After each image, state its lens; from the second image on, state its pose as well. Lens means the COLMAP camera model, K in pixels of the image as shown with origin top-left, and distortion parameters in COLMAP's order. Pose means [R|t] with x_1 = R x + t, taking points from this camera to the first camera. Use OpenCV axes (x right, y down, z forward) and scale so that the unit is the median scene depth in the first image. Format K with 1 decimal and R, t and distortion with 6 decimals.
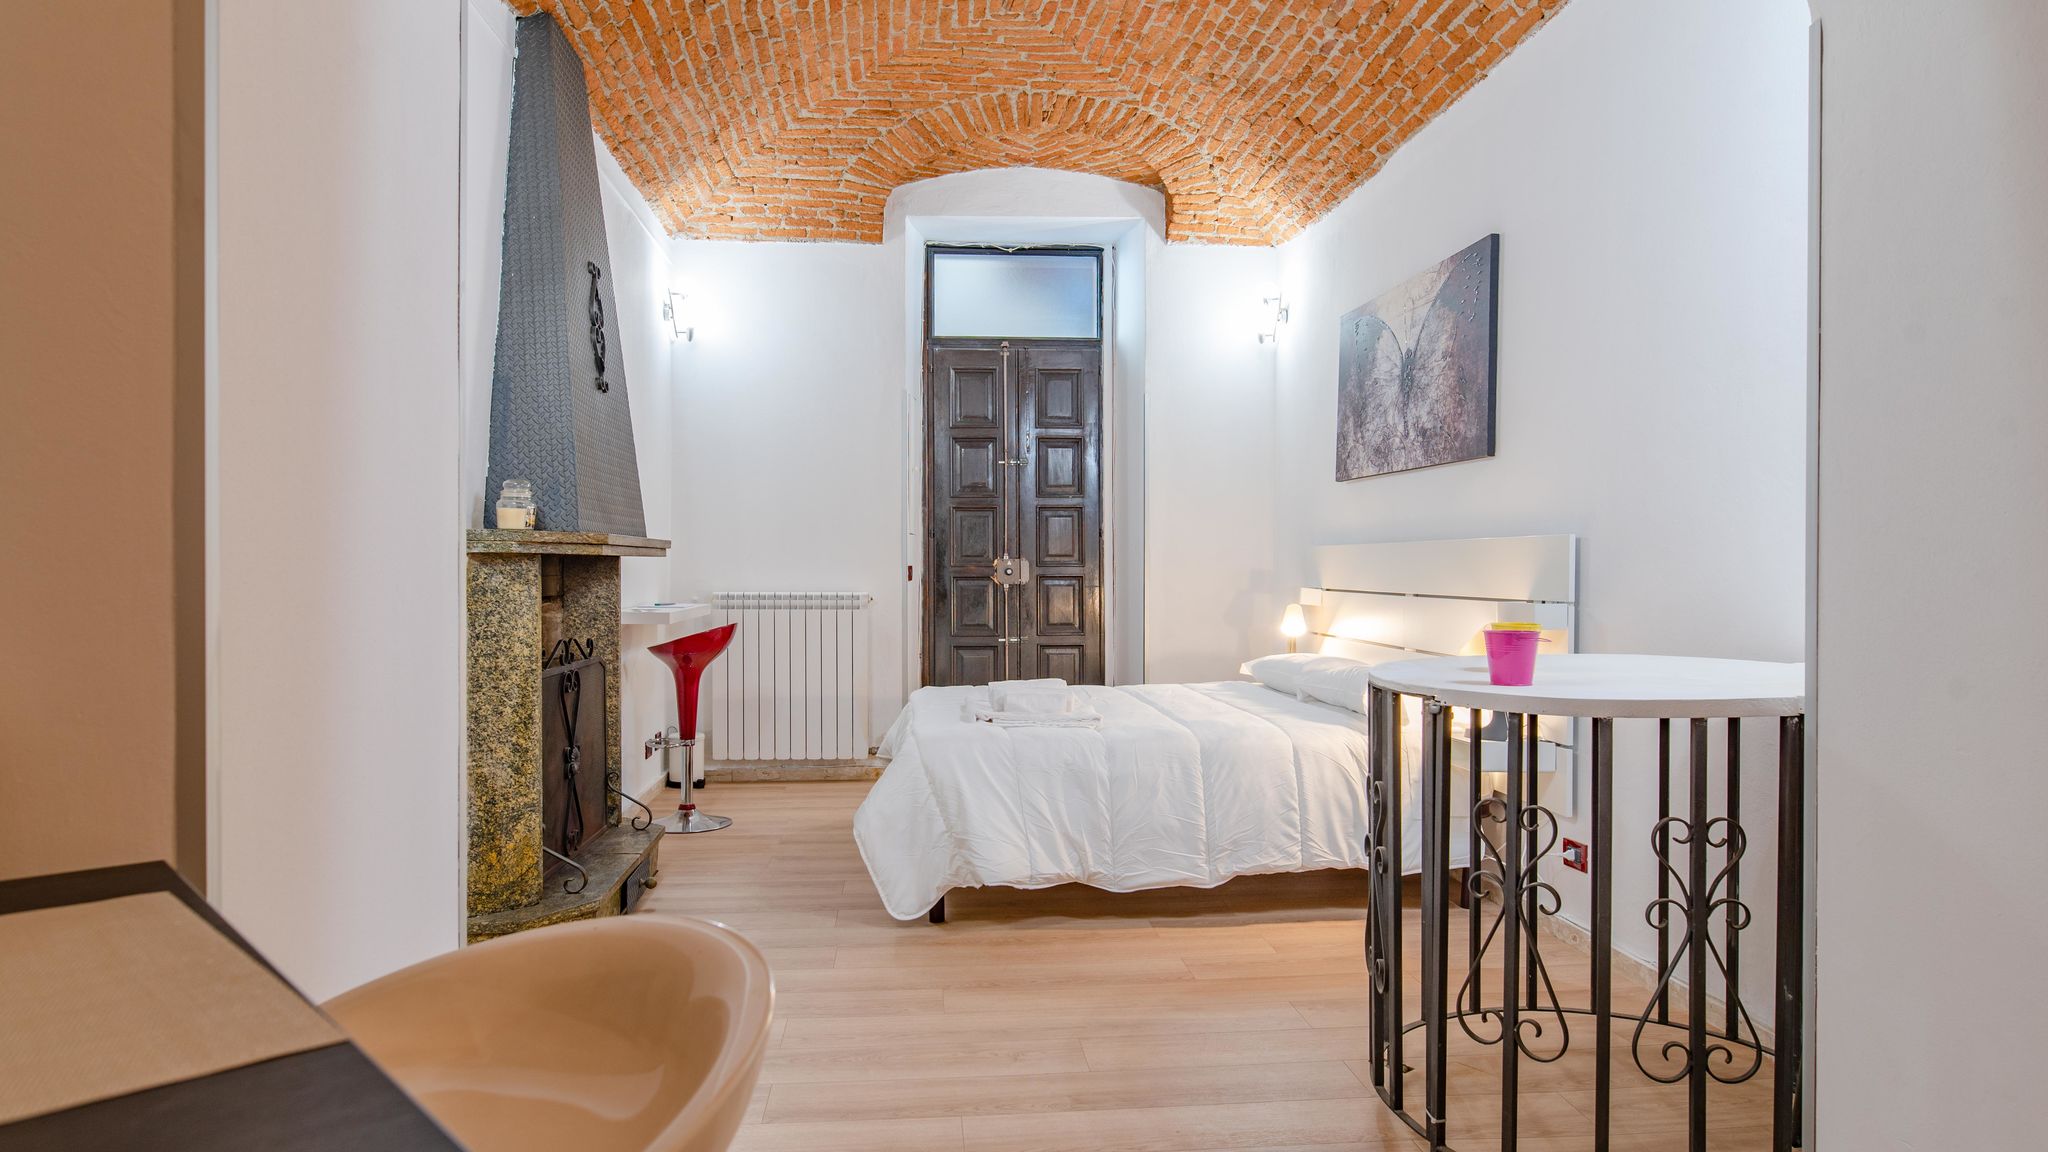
lens RADIAL K [[1258.8, 0, 1013.5], [0, 1258.8, 575.8], [0, 0, 1]] dist [-0.000684, -0.001555]
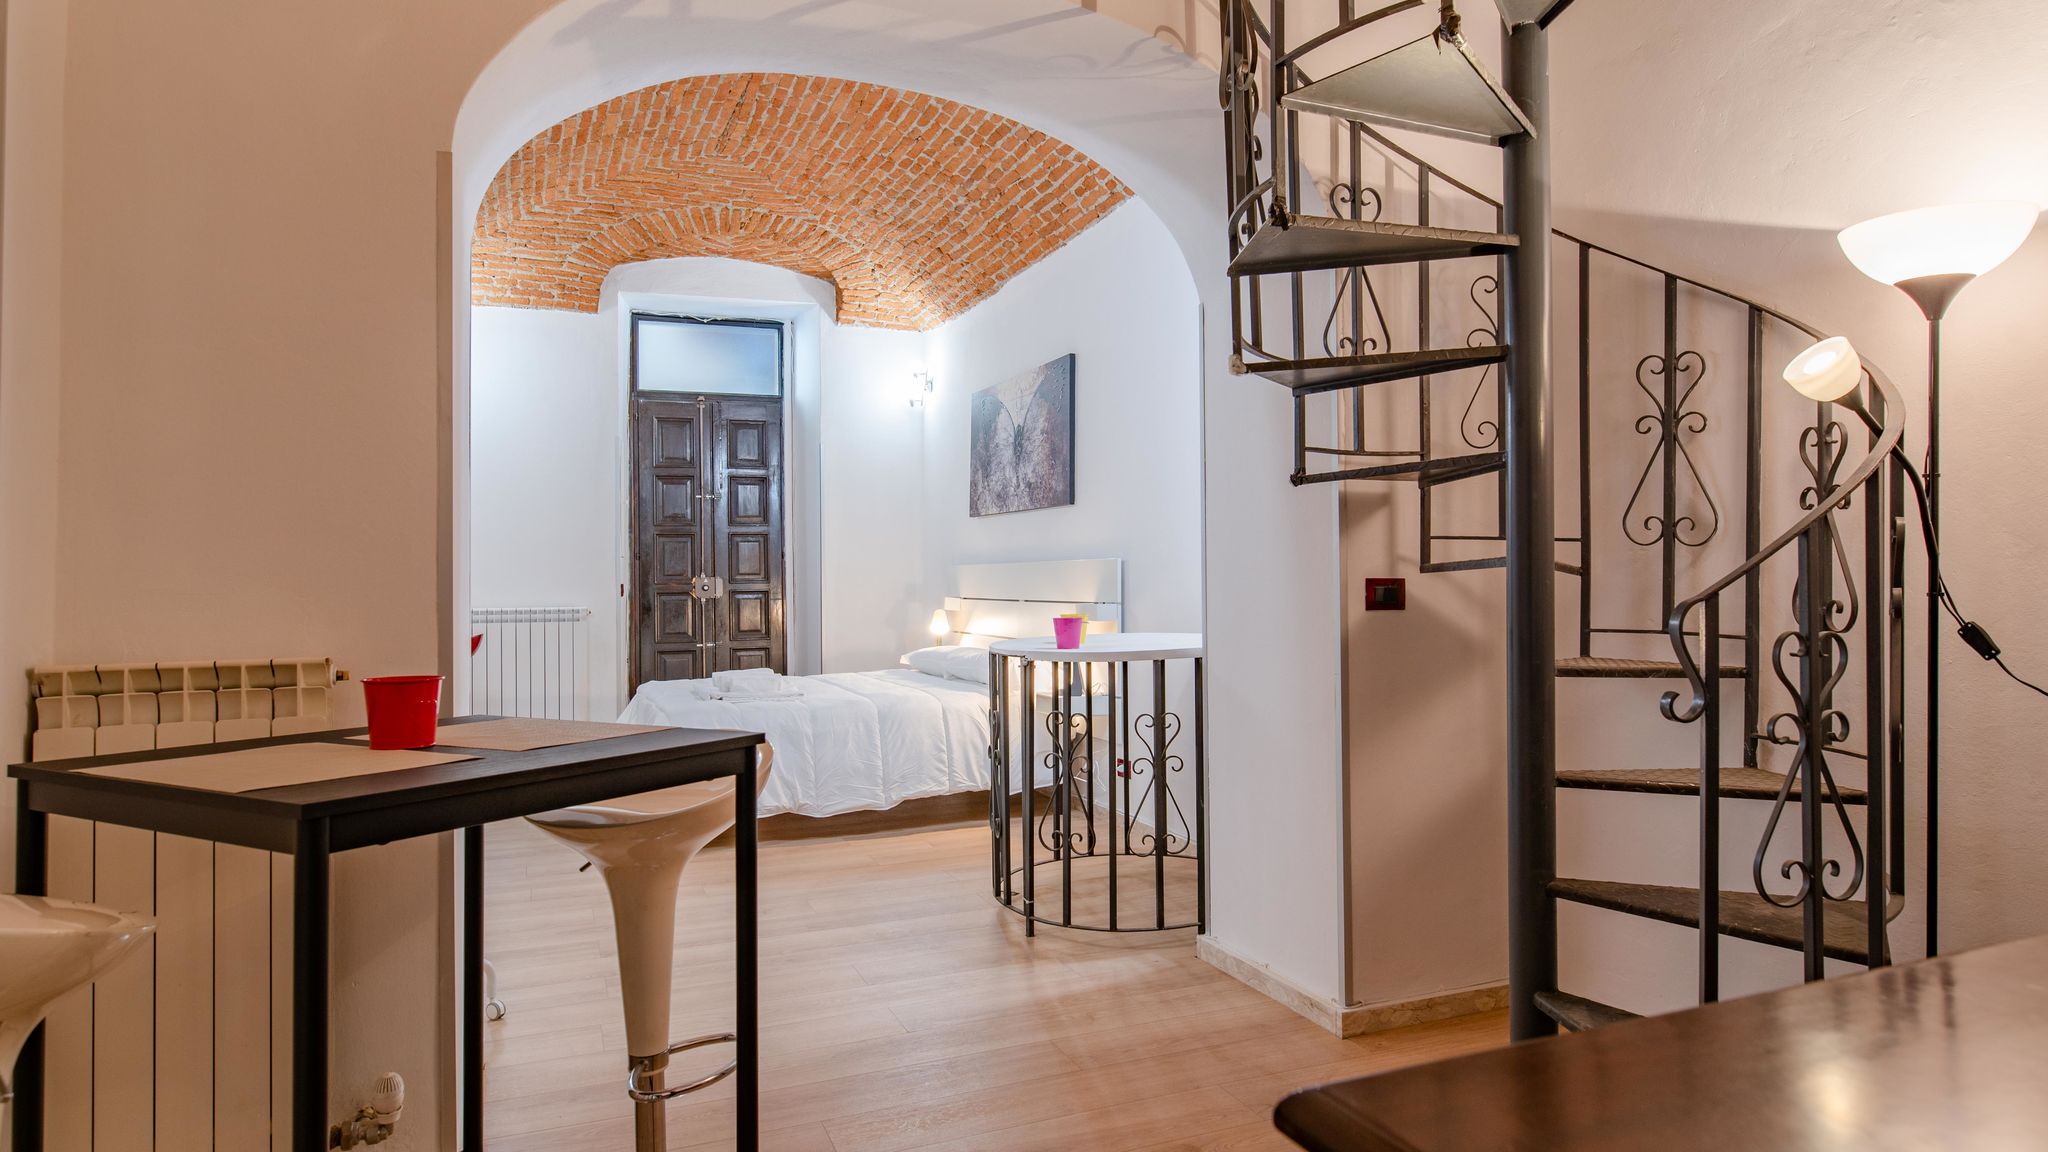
lens RADIAL K [[1223.8, 0, 1043.5], [0, 1223.8, 553.0], [0, 0, 1]] dist [-0.001268, -0.000289]
pose [[0.952717, -0.003999, 0.303832, -0.062092], [0.013314, 0.999502, -0.028596, 0.001259], [-0.303567, 0.031289, 0.952296, -0.251662]]
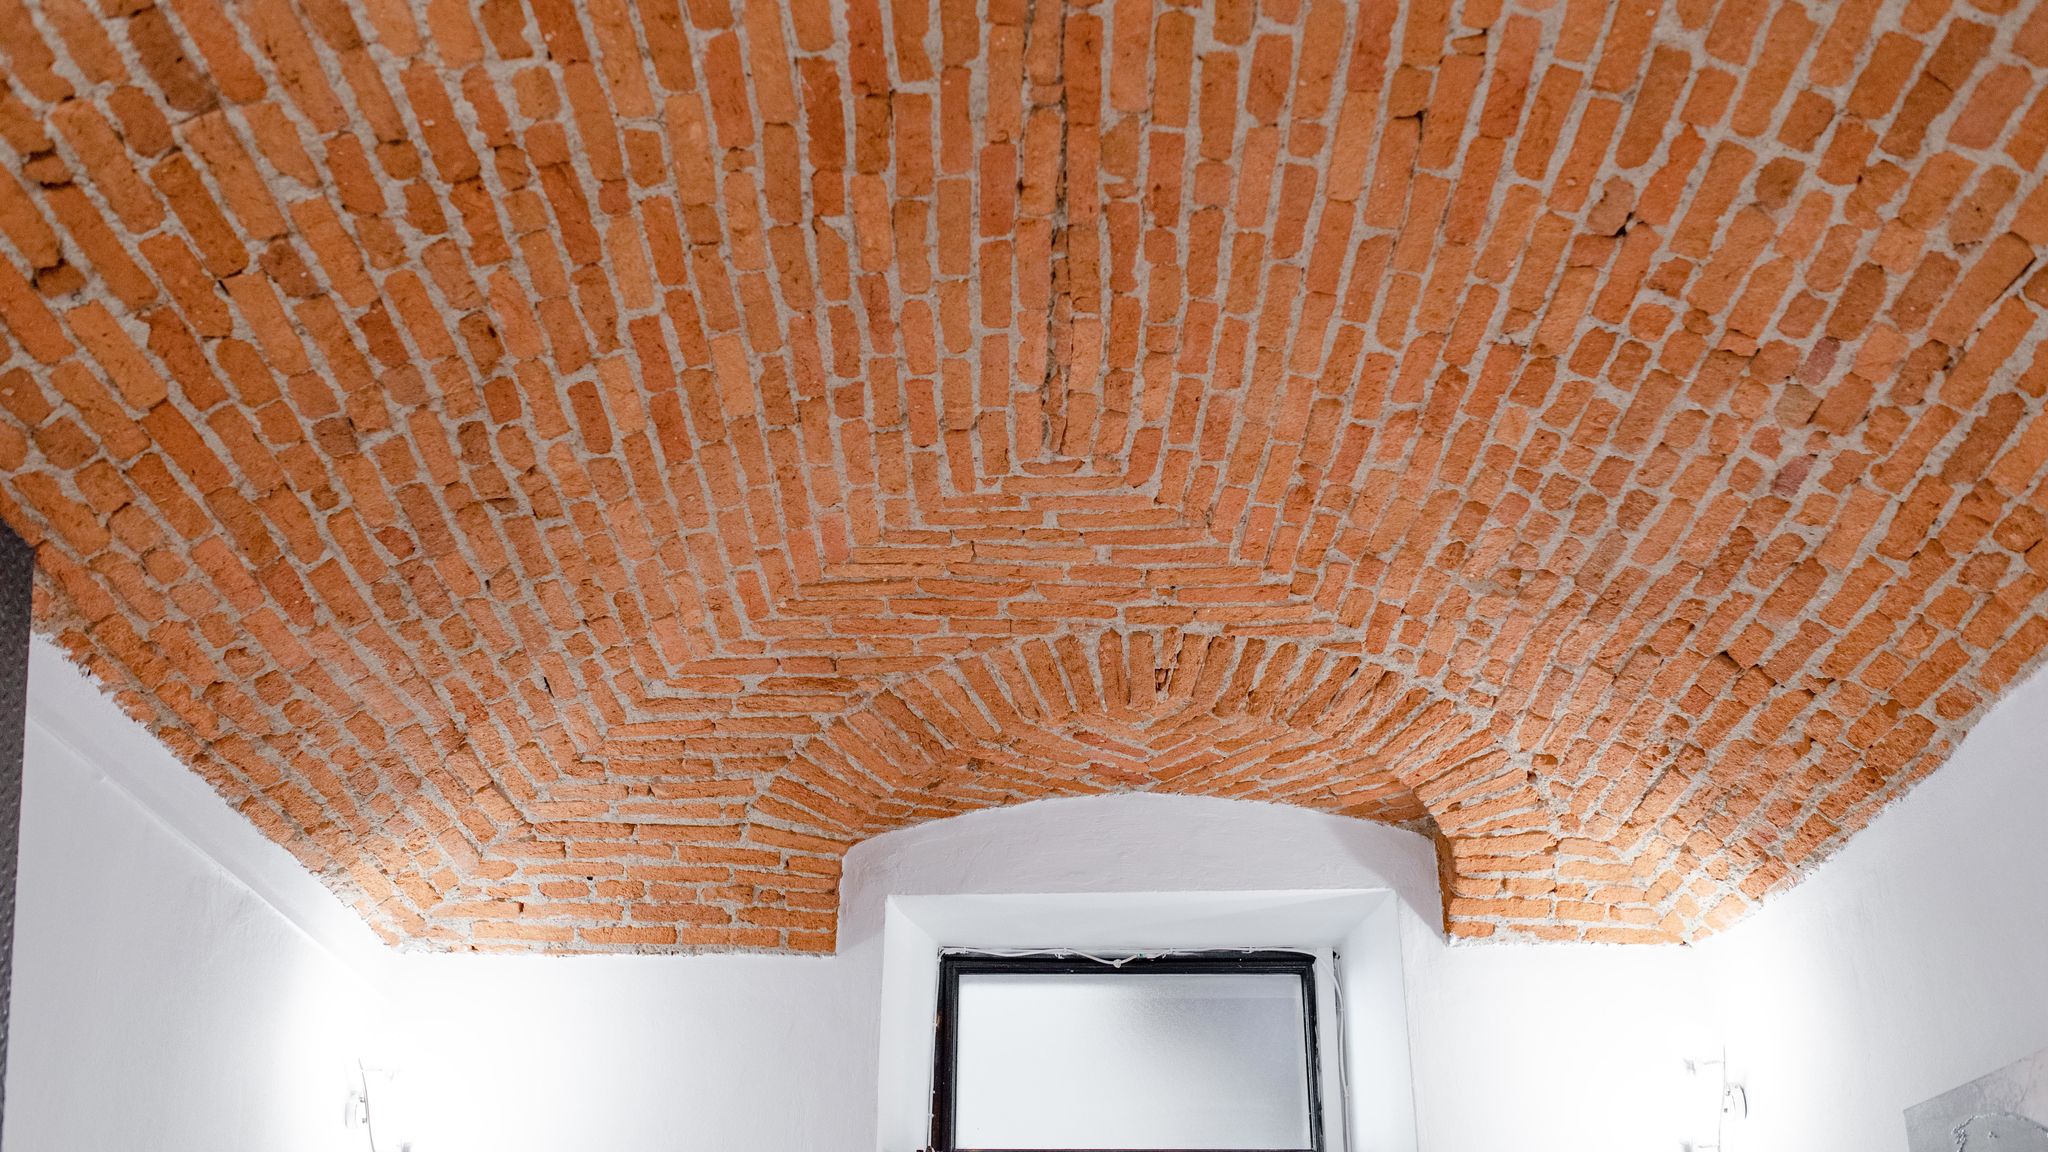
lens RADIAL K [[1964.0, 0, 1013.1], [0, 1964.0, 582.4], [0, 0, 1]] dist [0.000359, 0.011166]
pose [[0.995071, -0.036056, -0.092376, 0.039695], [-0.007486, 0.901584, -0.432538, -0.081338], [0.098880, 0.431098, 0.896871, 0.324912]]
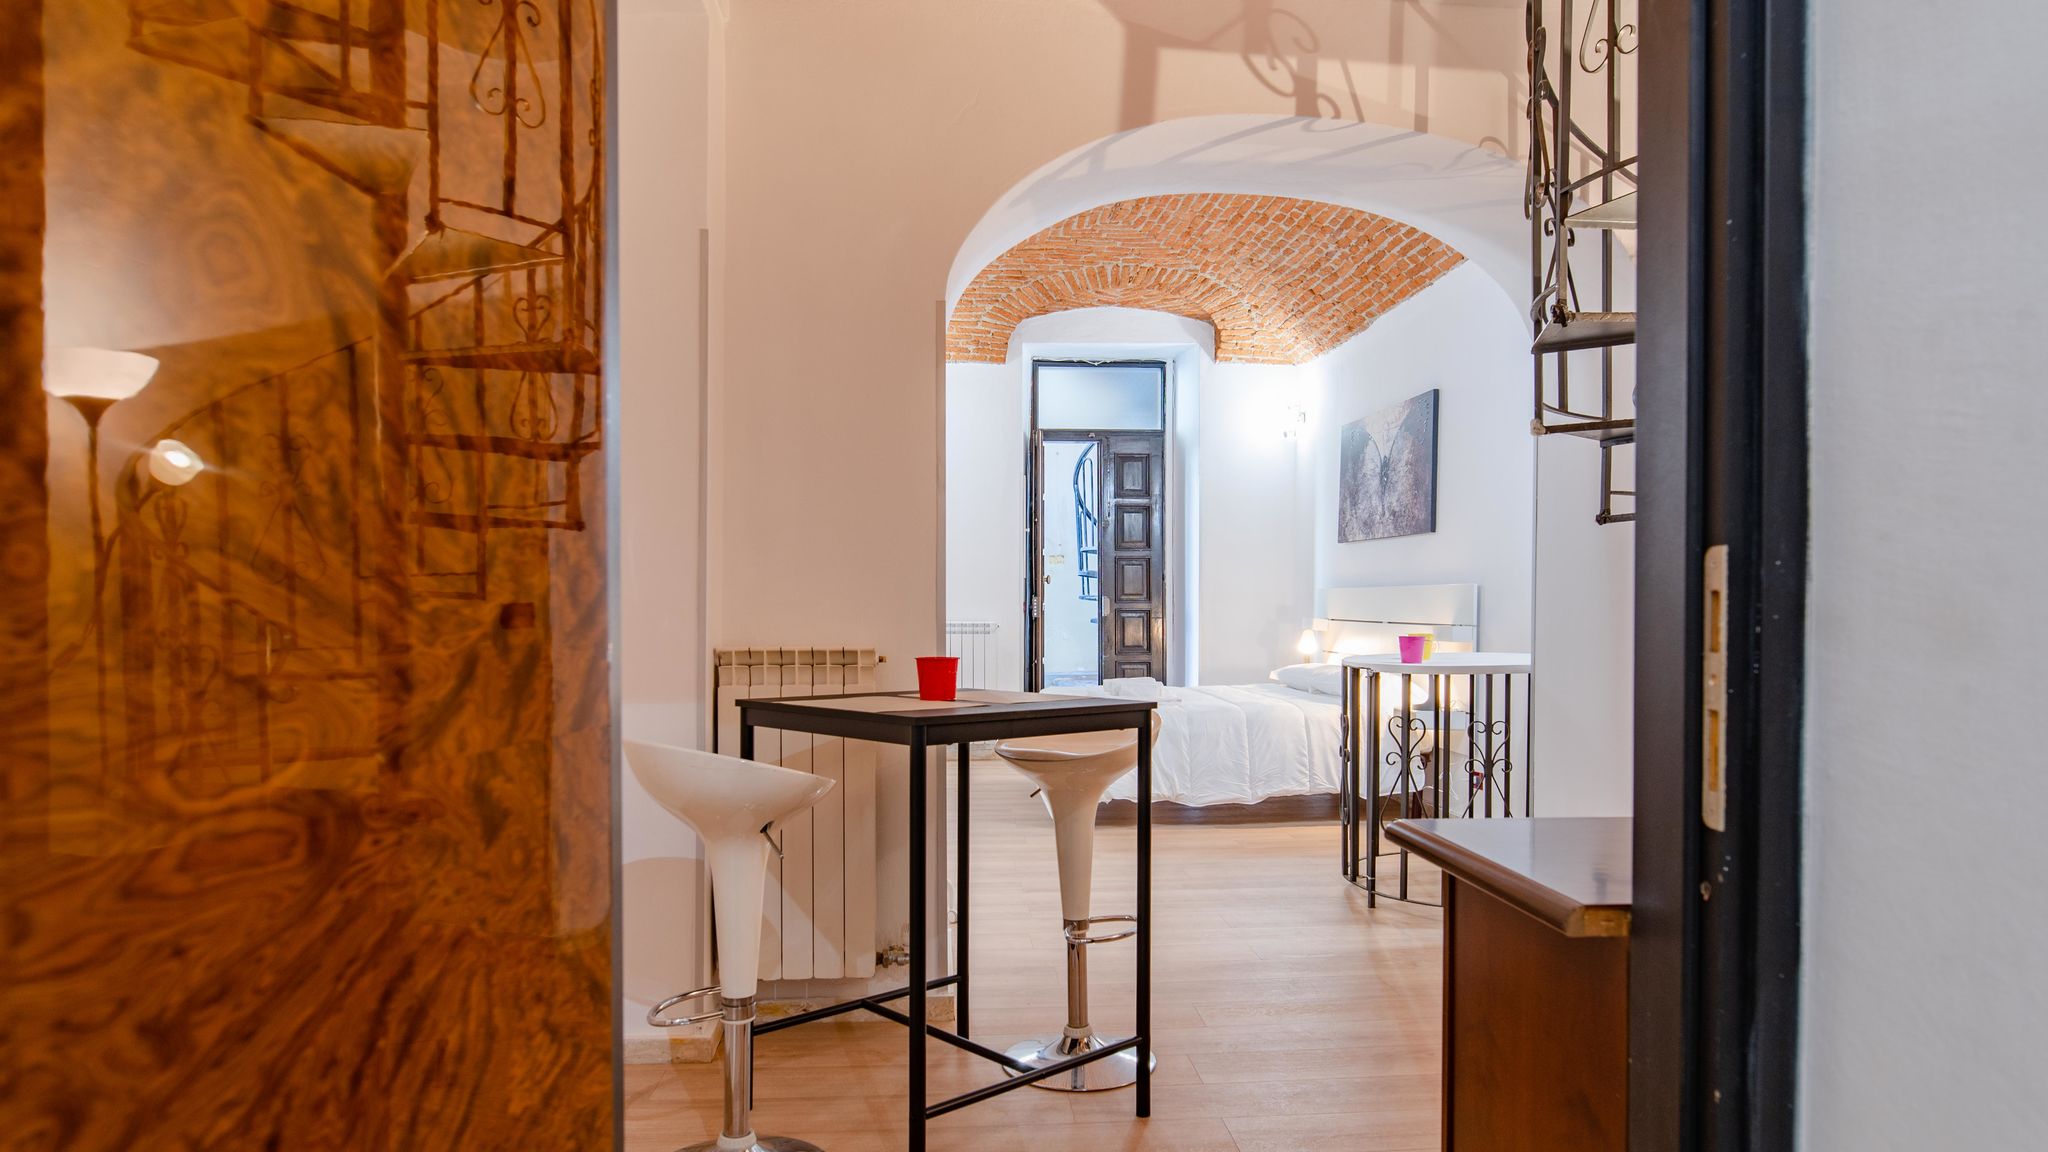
lens RADIAL K [[1277.5, 0, 1028.6], [0, 1277.5, 621.1], [0, 0, 1]] dist [0.002737, 0.001017]
pose [[0.999991, 0.001657, -0.003984, -0.082981], [-0.001629, 0.999974, 0.007043, 0.003236], [0.003996, -0.007037, 0.999967, -0.424258]]
